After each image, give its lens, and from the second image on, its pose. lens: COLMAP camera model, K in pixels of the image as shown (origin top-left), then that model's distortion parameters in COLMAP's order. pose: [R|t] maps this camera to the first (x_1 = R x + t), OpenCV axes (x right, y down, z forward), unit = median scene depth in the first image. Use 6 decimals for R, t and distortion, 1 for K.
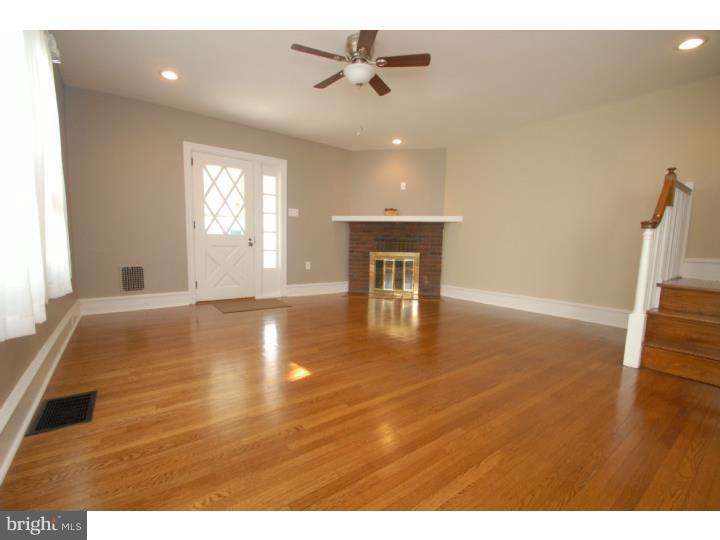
lens RADIAL K [[315.6, 0, 358.2], [0, 315.6, 276.3], [0, 0, 1]] dist [0.000831, 0.000066]
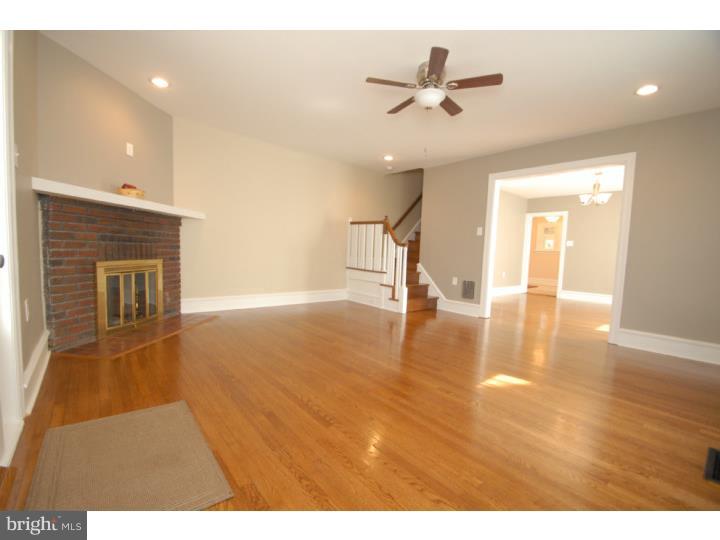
lens RADIAL K [[315.6, 0, 358.2], [0, 315.6, 276.3], [0, 0, 1]] dist [0.000831, 0.000066]
pose [[-0.059082, -0.105168, 0.992698, -0.590664], [0.050863, 0.992826, 0.108208, -0.102991], [-0.996956, 0.056885, -0.053309, 0.711050]]
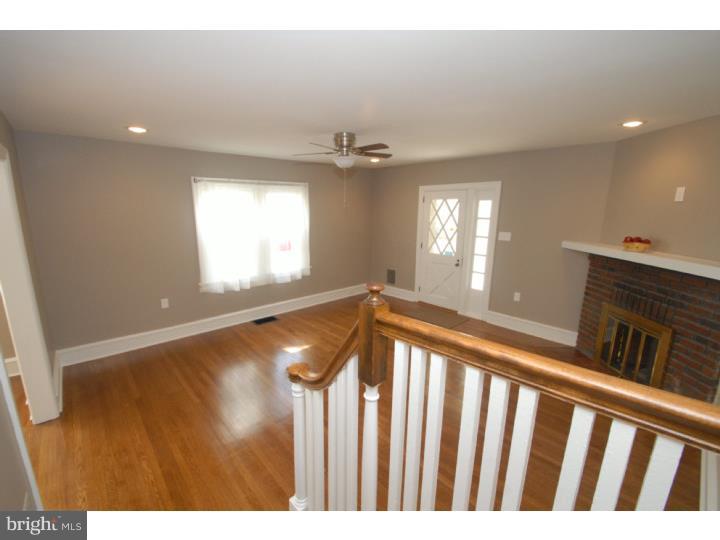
lens RADIAL K [[324.7, 0, 360.0], [0, 324.7, 270.0], [0, 0, 1]] dist [0.000427, 0.000050]
pose [[0.102992, 0.175038, -0.979160, 0.730384], [-0.110429, 0.980322, 0.163630, -0.226415], [0.988533, 0.091275, 0.120295, 0.505111]]
